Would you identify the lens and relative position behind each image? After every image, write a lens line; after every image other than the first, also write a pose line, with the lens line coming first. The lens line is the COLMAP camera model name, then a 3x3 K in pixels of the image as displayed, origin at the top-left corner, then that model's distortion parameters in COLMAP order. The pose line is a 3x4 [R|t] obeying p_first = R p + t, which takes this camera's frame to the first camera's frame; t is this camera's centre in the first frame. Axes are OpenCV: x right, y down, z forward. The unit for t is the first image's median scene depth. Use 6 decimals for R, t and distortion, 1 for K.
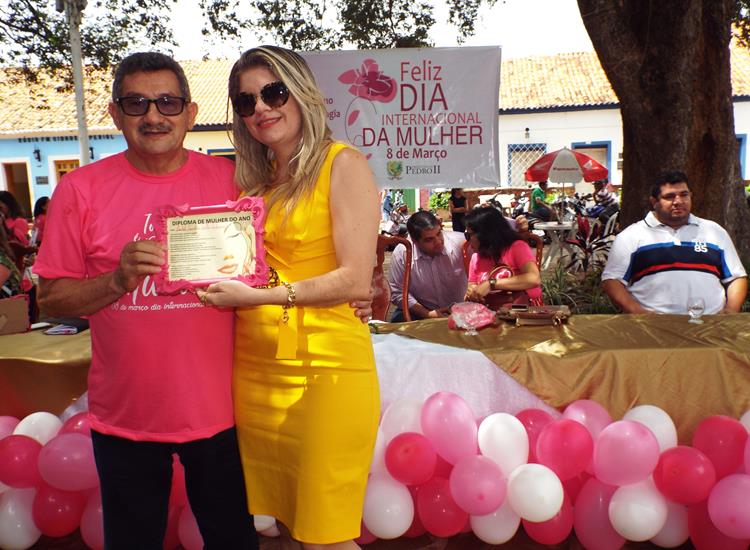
lens RADIAL K [[819.5, 0, 375.0], [0, 819.5, 275.0], [0, 0, 1]] dist [0.005612, 0.037278]
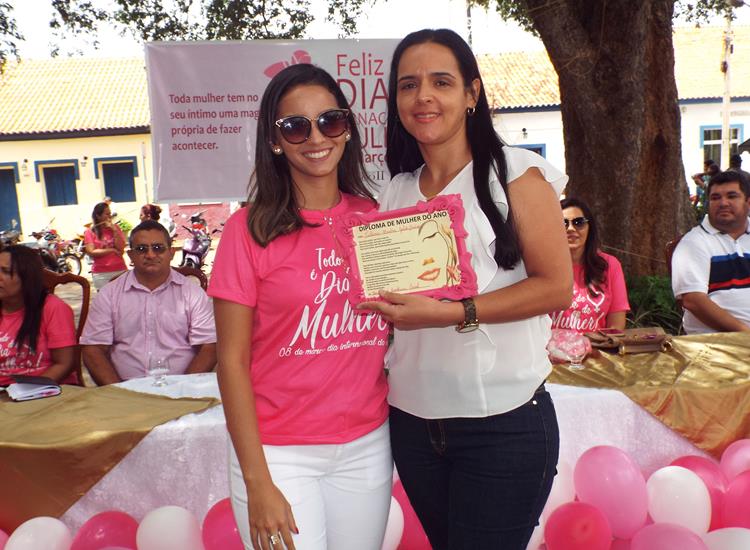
lens RADIAL K [[850.6, 0, 375.0], [0, 850.6, 275.0], [0, 0, 1]] dist [-0.043601, 0.033468]
pose [[0.975666, -0.037231, 0.216080, -0.095710], [0.041148, 0.999060, -0.013658, -0.006582], [-0.215368, 0.022217, 0.976280, 0.077936]]
